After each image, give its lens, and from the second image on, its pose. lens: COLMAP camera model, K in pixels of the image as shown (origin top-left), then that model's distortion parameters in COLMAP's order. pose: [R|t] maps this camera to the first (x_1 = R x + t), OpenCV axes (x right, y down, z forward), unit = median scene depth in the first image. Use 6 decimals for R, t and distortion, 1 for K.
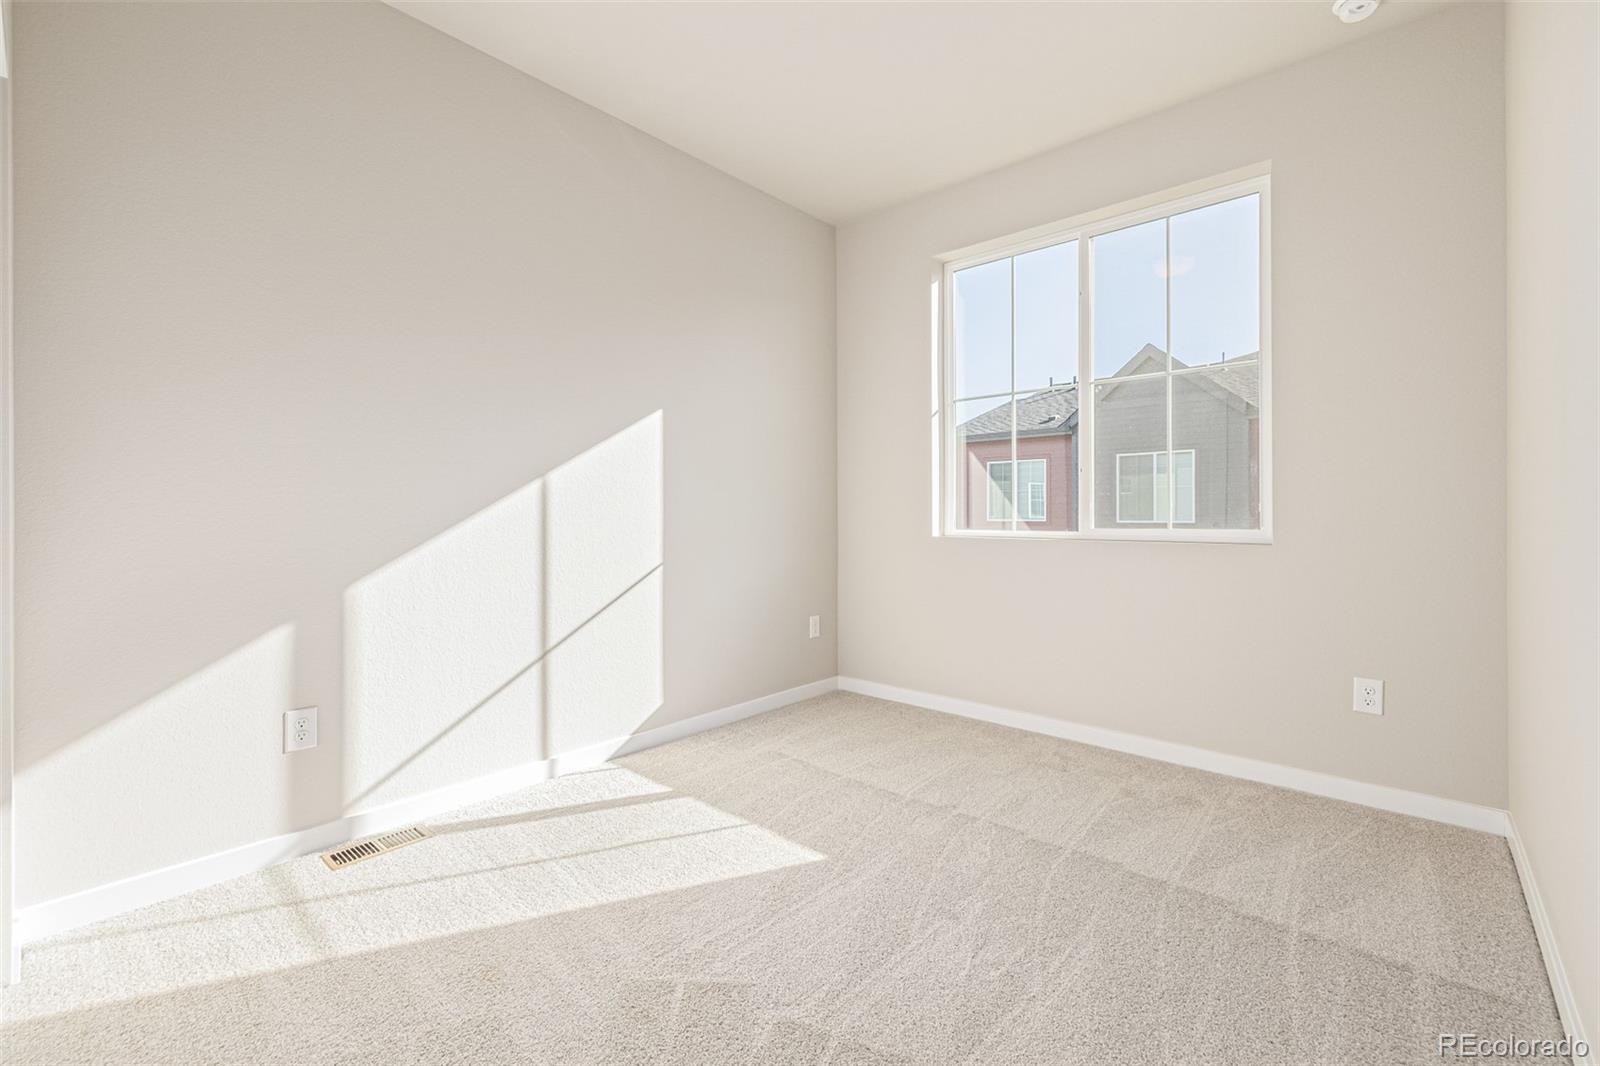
lens RADIAL K [[671.0, 0, 788.4], [0, 671.0, 515.2], [0, 0, 1]] dist [-0.002395, -0.000109]
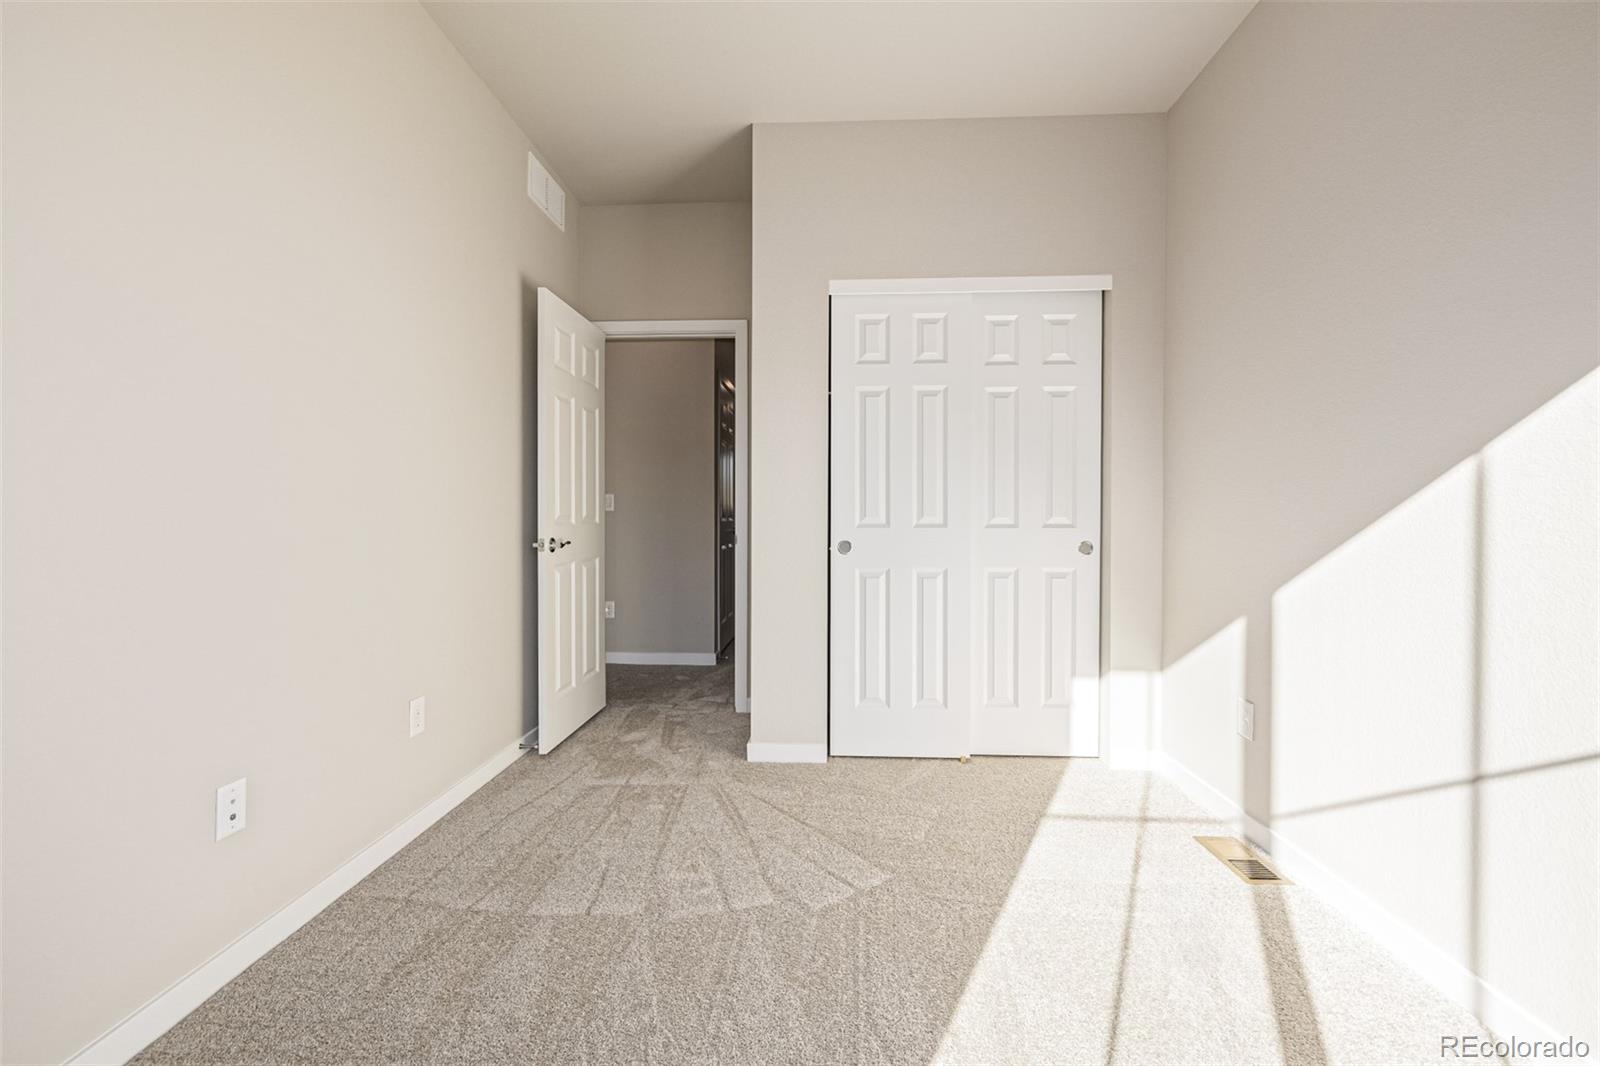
lens RADIAL K [[677.8, 0, 768.5], [0, 677.8, 516.8], [0, 0, 1]] dist [0.001109, -0.000023]
pose [[-0.793383, 0.001628, -0.608720, 0.429107], [-0.006938, 0.999907, 0.011717, -0.007113], [0.608683, 0.013520, -0.793298, 1.095825]]
